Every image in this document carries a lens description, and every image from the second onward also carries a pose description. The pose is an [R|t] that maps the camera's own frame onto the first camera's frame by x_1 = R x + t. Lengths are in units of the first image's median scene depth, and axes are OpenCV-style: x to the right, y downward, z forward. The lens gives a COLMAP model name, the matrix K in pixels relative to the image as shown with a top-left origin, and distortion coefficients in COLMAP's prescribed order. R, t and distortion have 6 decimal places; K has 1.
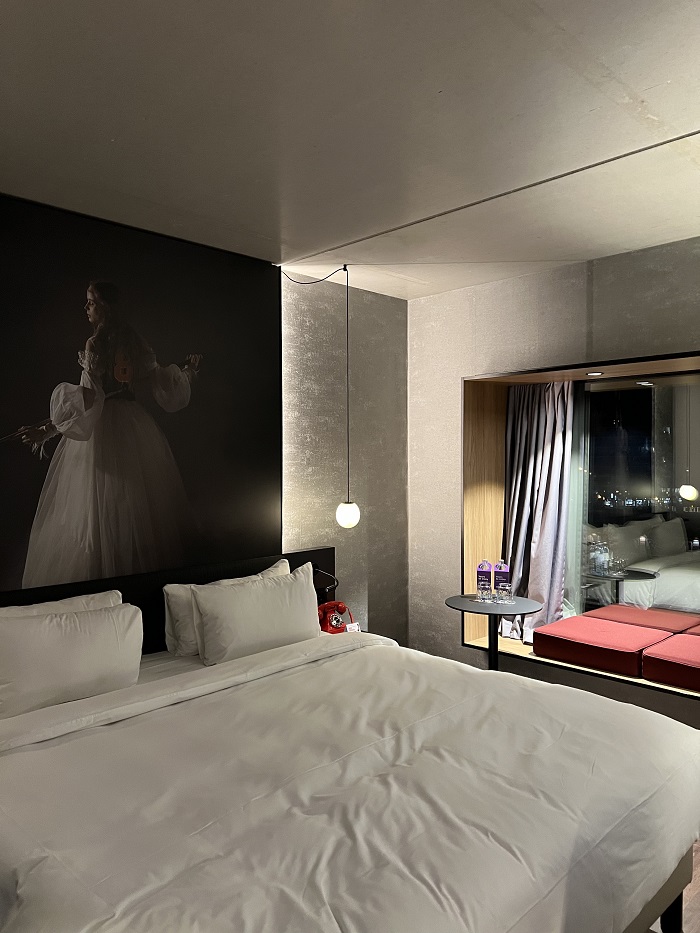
lens RADIAL K [[658.5, 0, 350.0], [0, 658.5, 466.5], [0, 0, 1]] dist [0.005803, 0.001320]
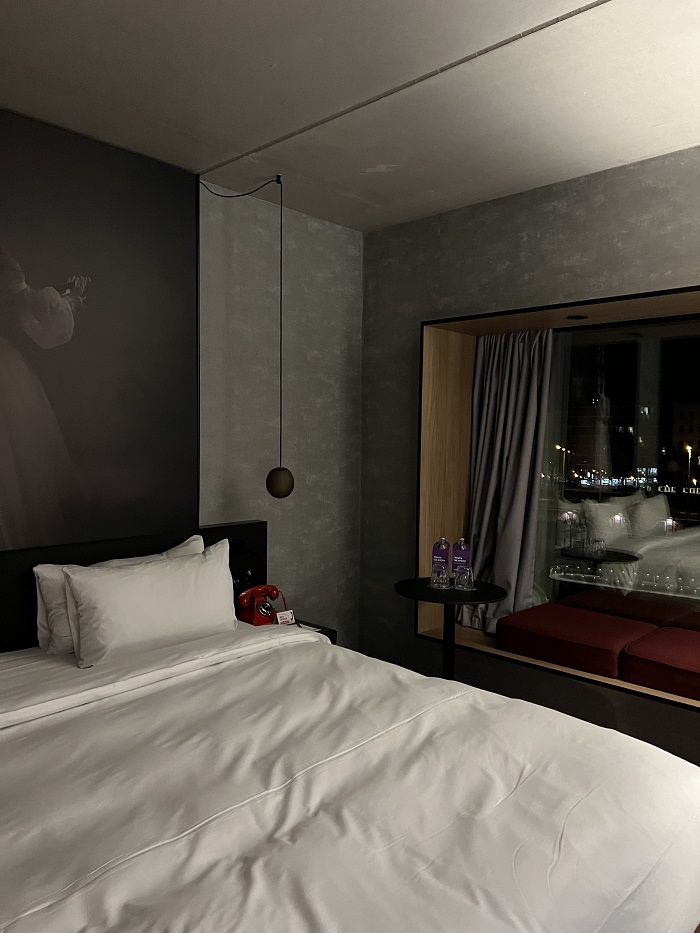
lens RADIAL K [[658.5, 0, 350.0], [0, 658.5, 466.5], [0, 0, 1]] dist [0.005803, 0.001320]
pose [[0.999411, 0.015677, 0.030530, 0.075317], [-0.016807, 0.999171, 0.037090, 0.026090], [-0.029923, -0.037581, 0.998845, 0.206148]]
